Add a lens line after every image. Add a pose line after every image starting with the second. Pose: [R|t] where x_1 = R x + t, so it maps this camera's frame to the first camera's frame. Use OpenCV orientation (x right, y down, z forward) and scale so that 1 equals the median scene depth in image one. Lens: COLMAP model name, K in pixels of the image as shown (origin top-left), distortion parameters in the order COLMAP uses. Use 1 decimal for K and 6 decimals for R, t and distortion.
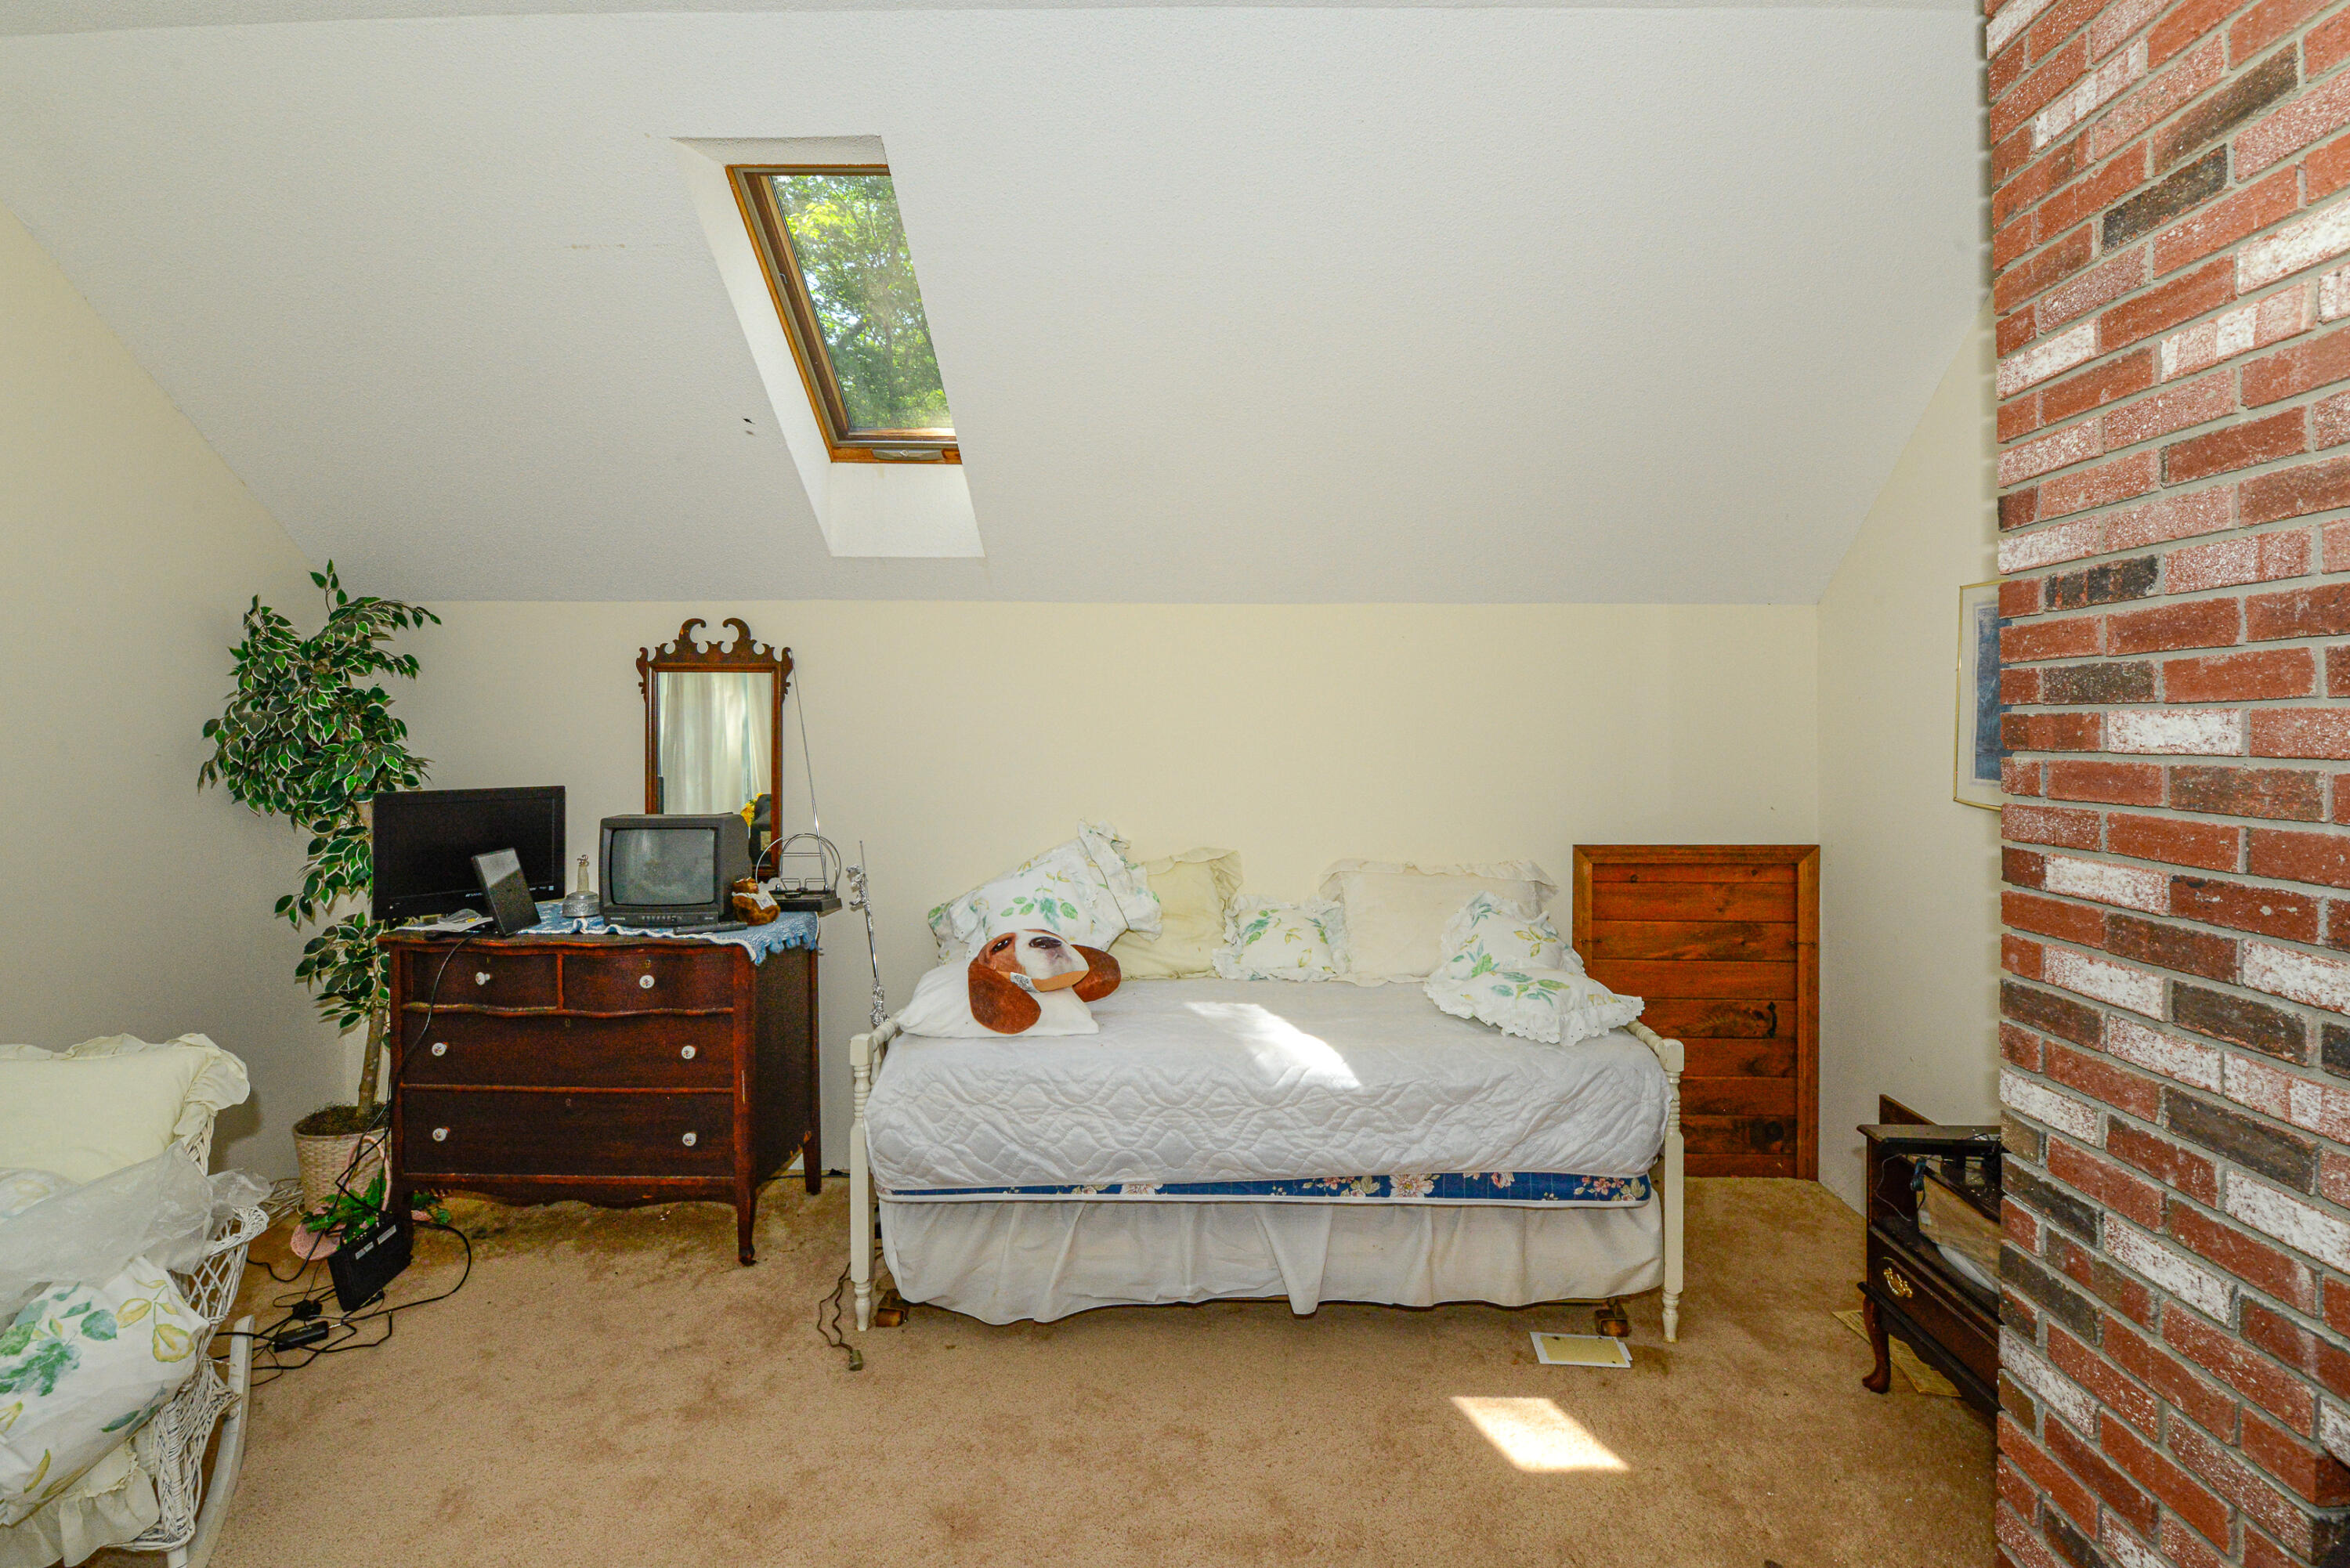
lens RADIAL K [[1046.4, 0, 1248.7], [0, 1046.4, 735.6], [0, 0, 1]] dist [-0.000207, -0.009325]
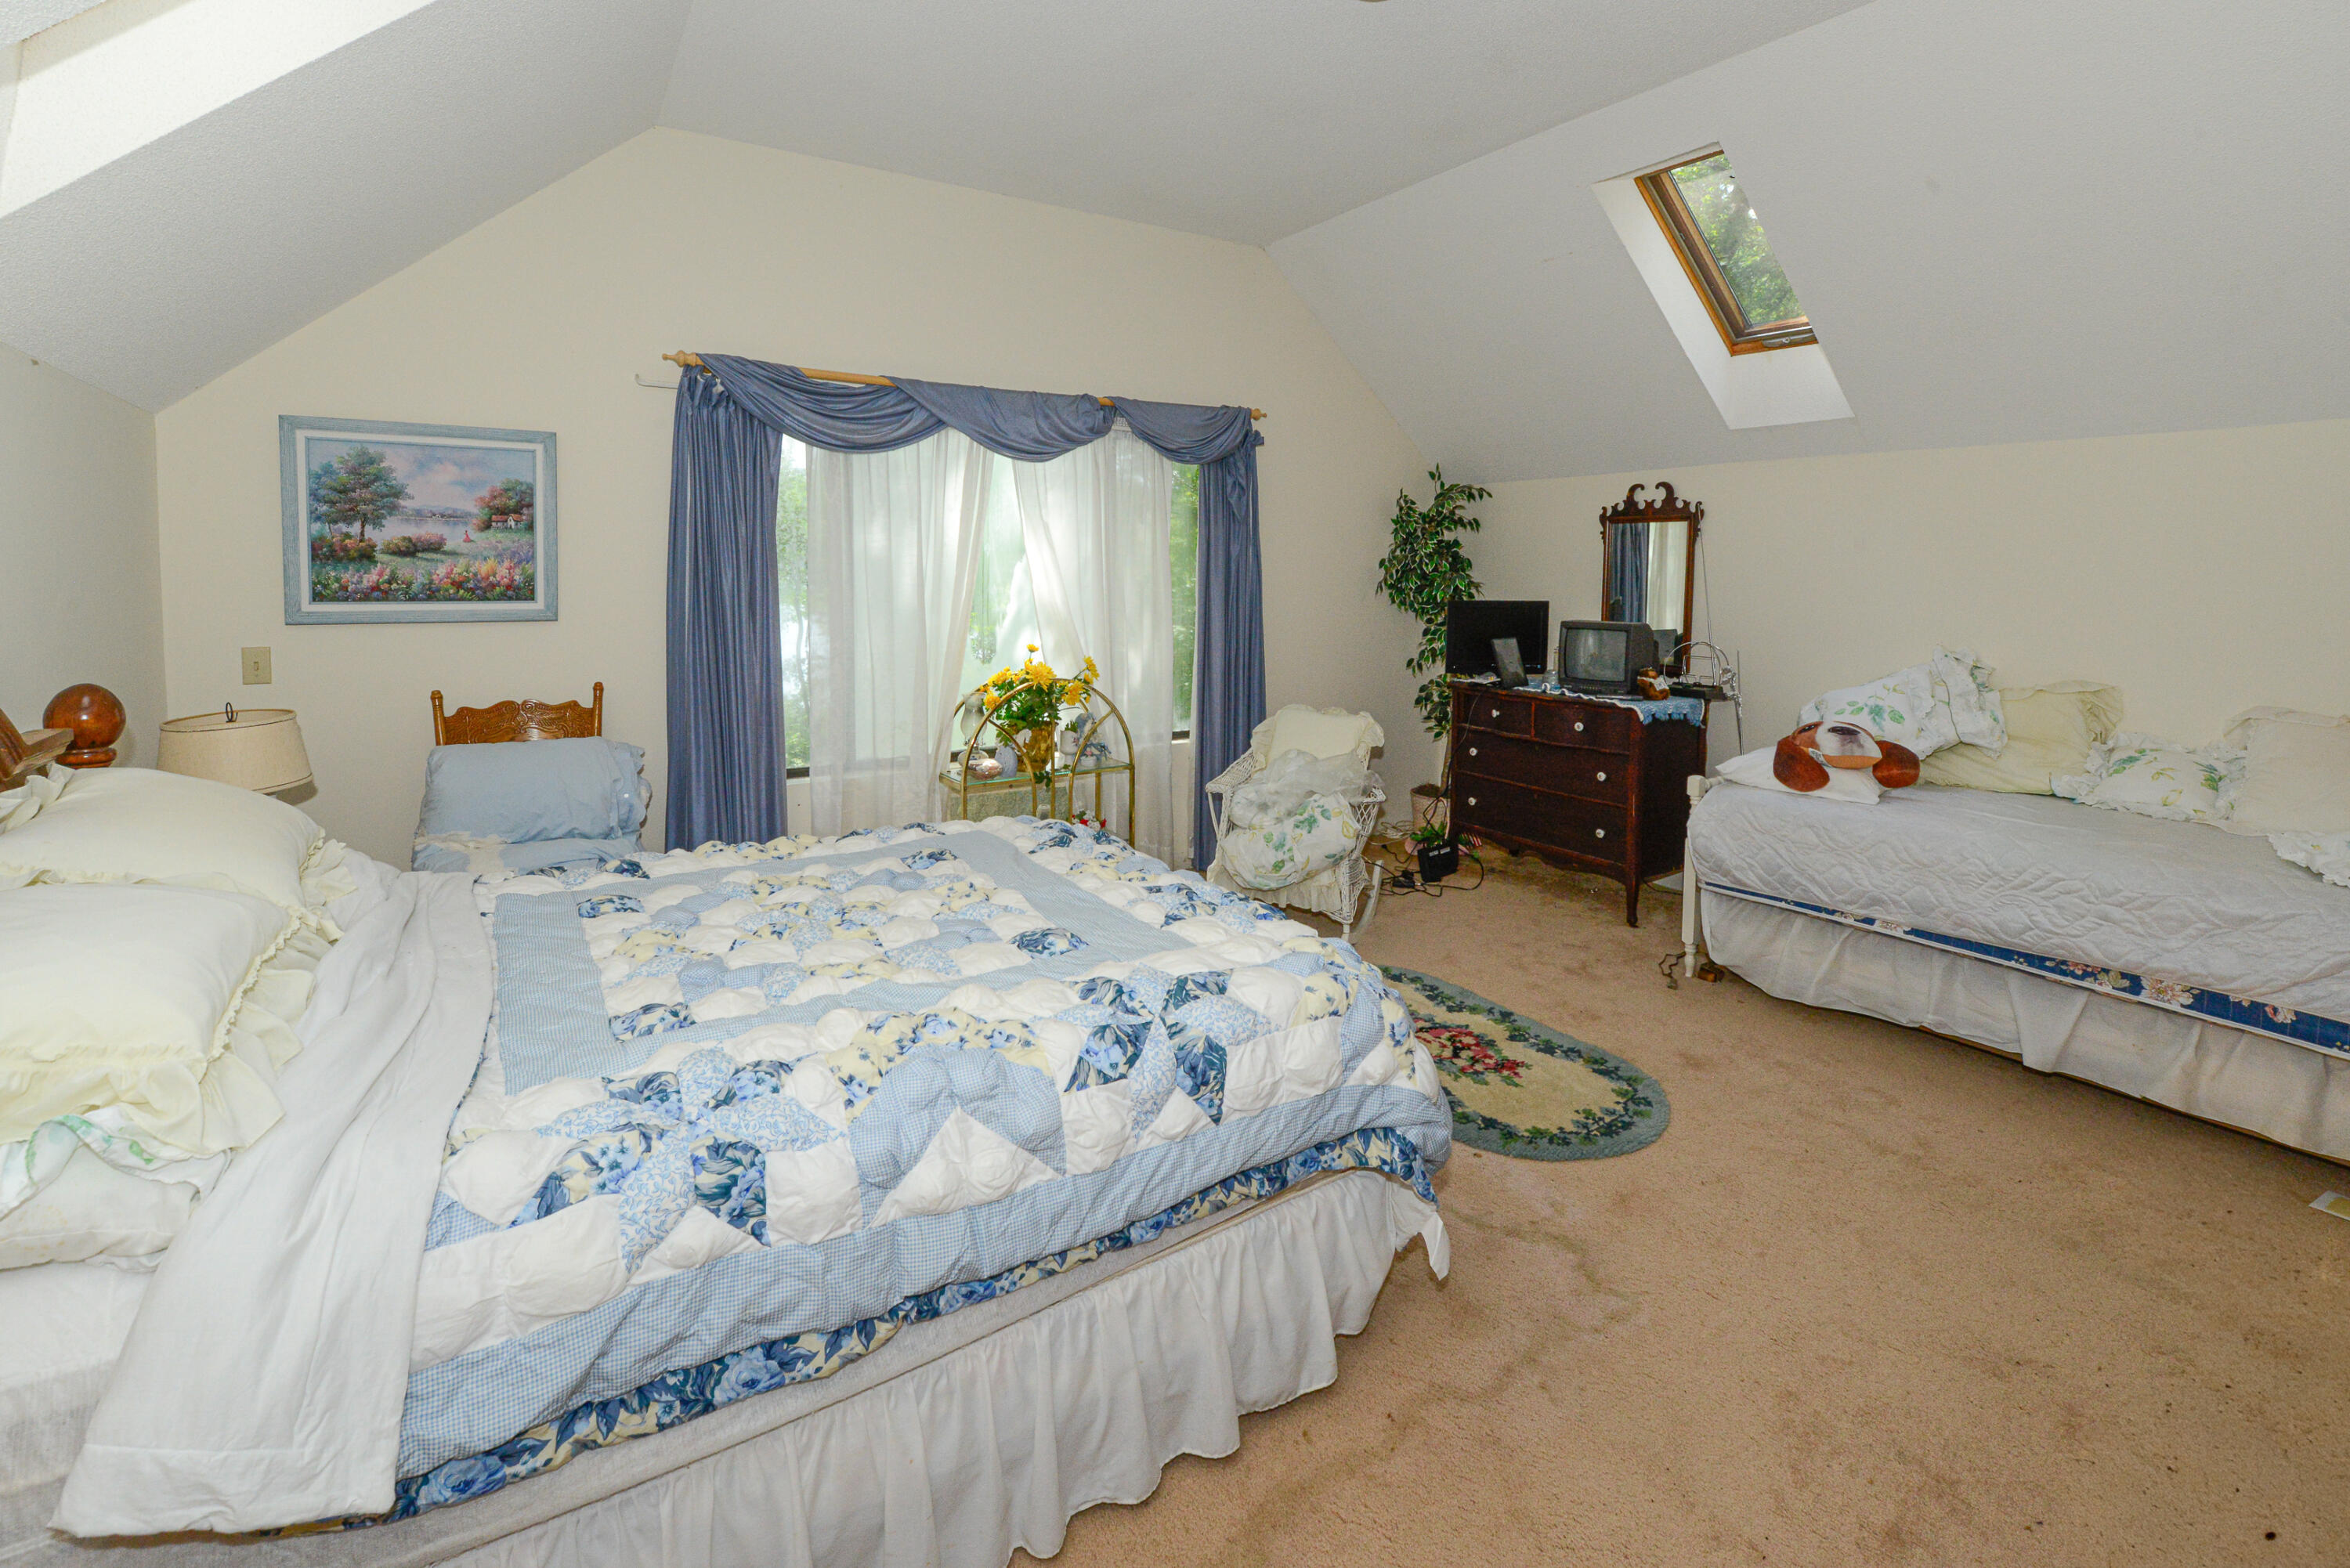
lens RADIAL K [[1021.1, 0, 1172.0], [0, 1021.1, 612.1], [0, 0, 1]] dist [-0.002149, -0.006141]
pose [[0.531294, 0.038535, -0.846311, 0.362234], [-0.009322, 0.999170, 0.039643, 0.011761], [0.847136, -0.013173, 0.531213, -0.298680]]
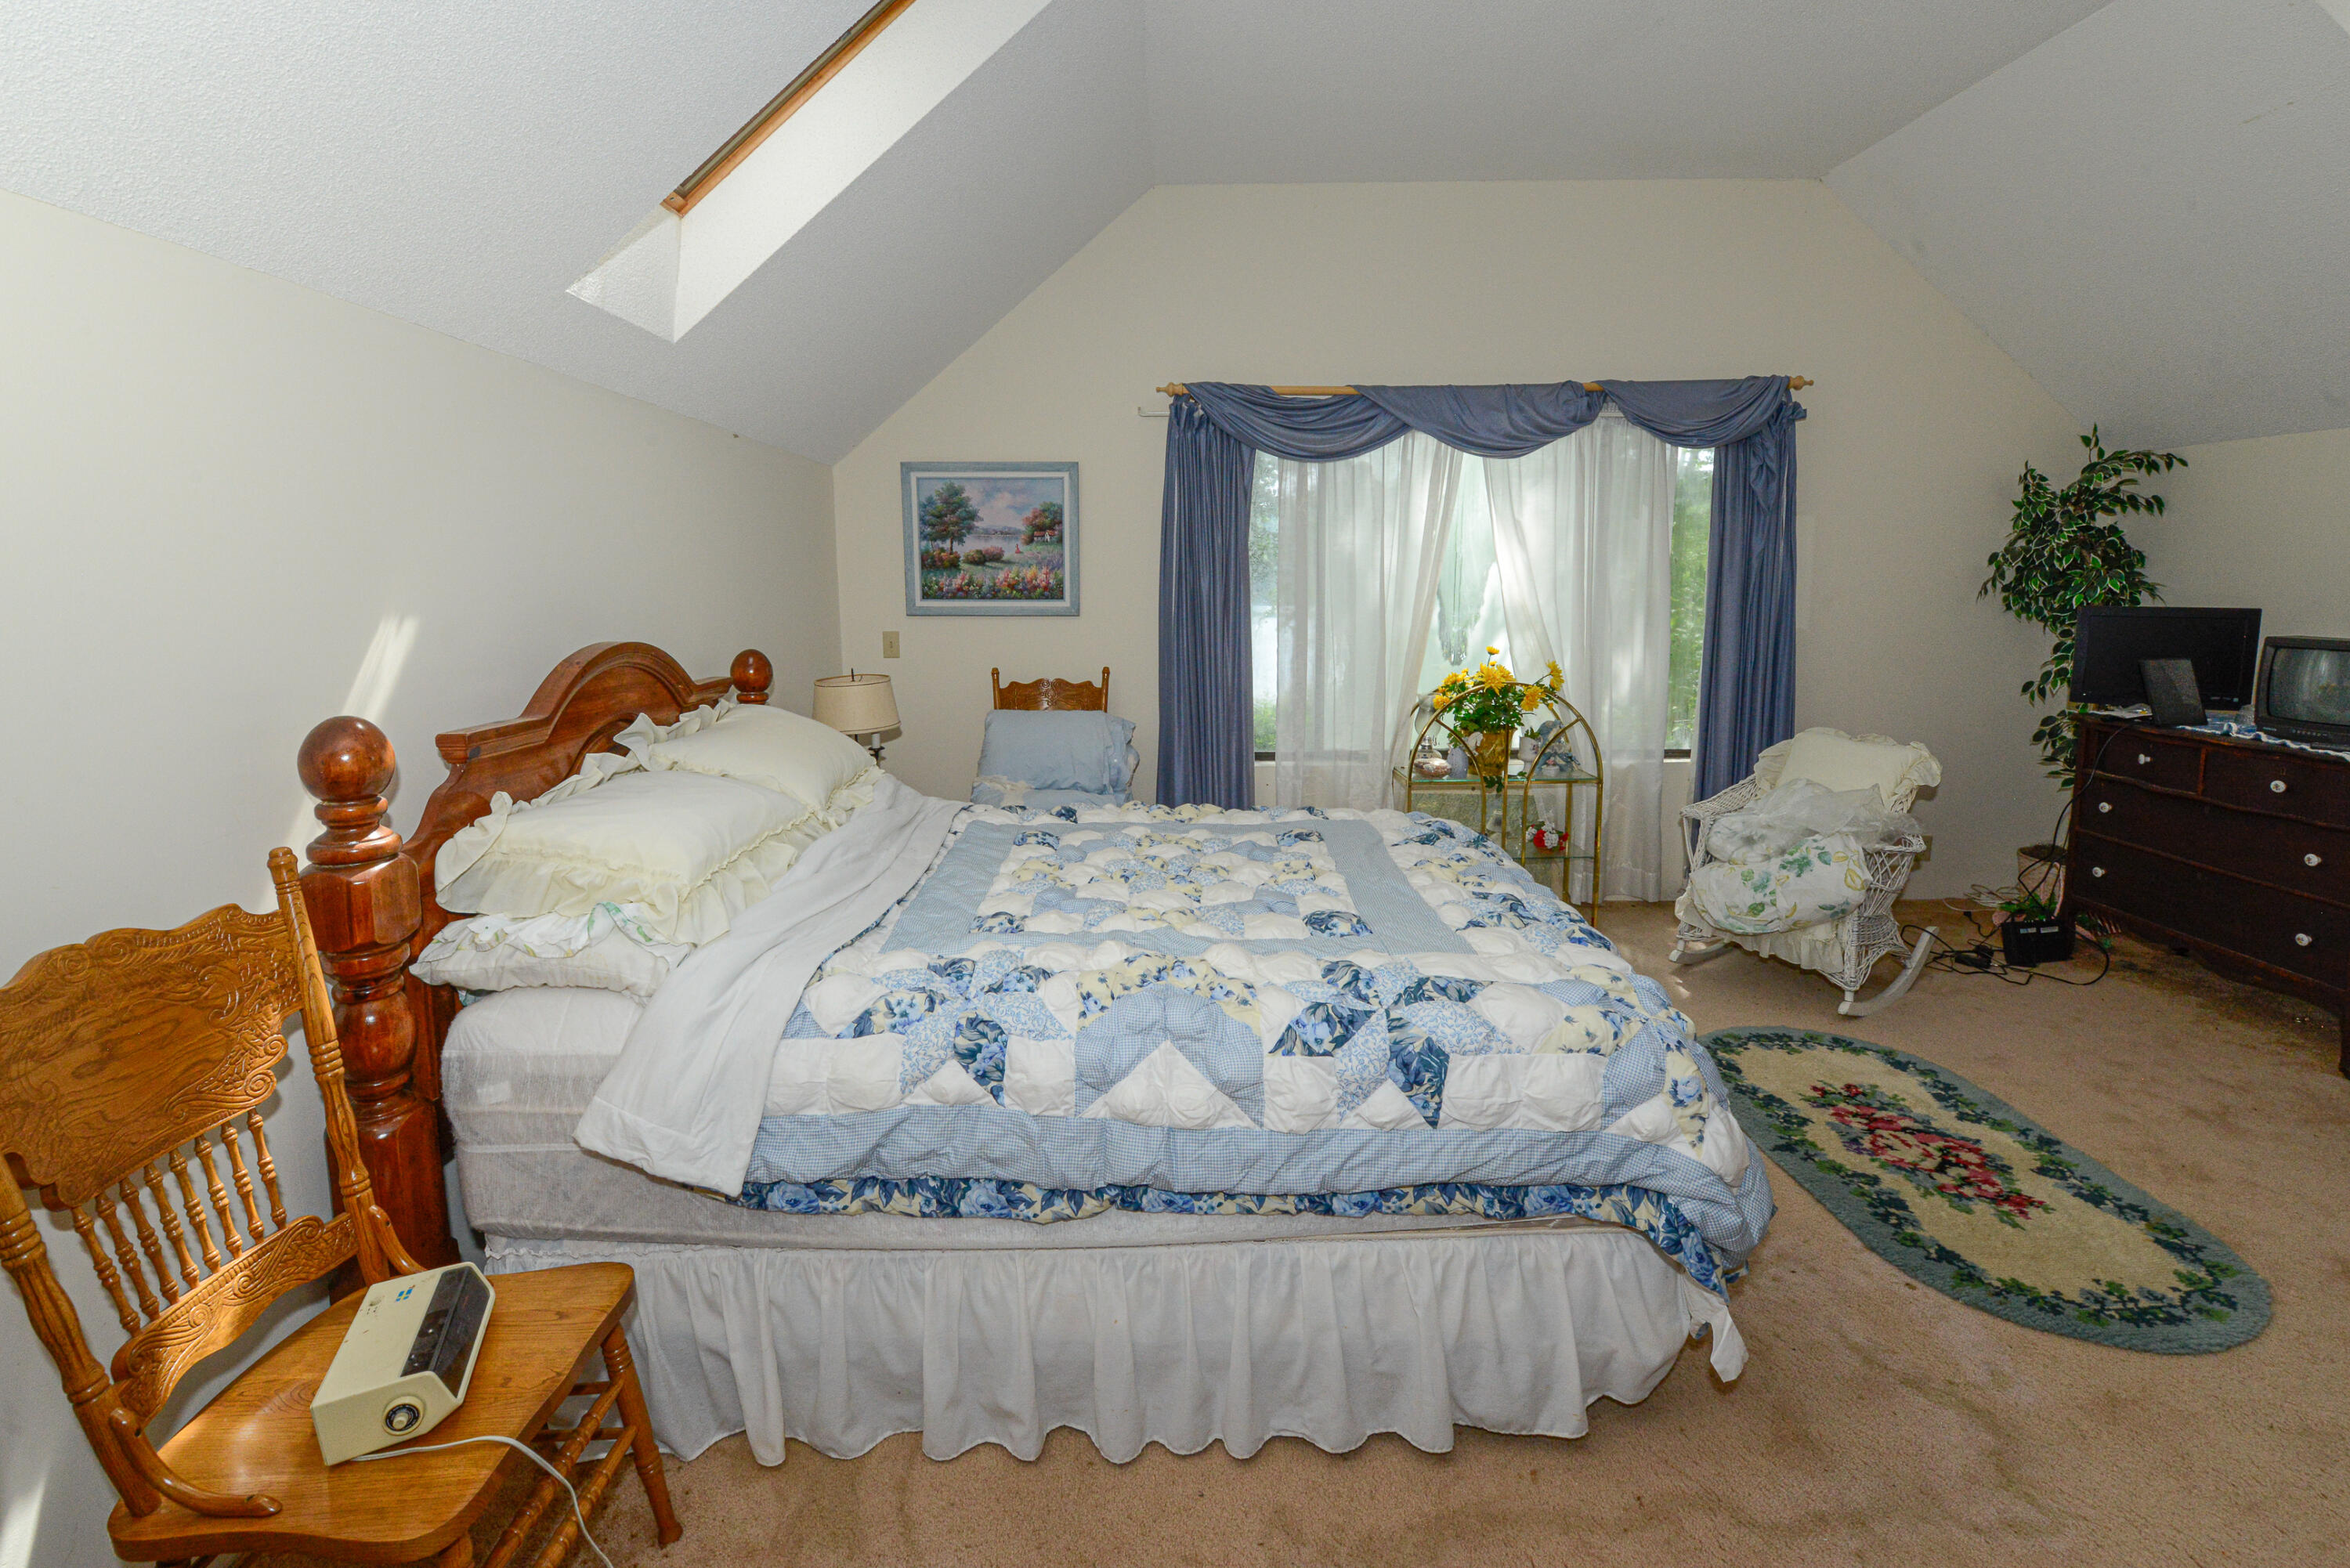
lens RADIAL K [[998.9, 0, 1175.8], [0, 998.9, 676.3], [0, 0, 1]] dist [-0.001249, -0.006844]
pose [[0.005105, 0.100669, -0.994907, 0.414801], [0.000174, 0.994920, 0.100671, 0.017210], [0.999987, -0.000687, 0.005061, -0.149217]]
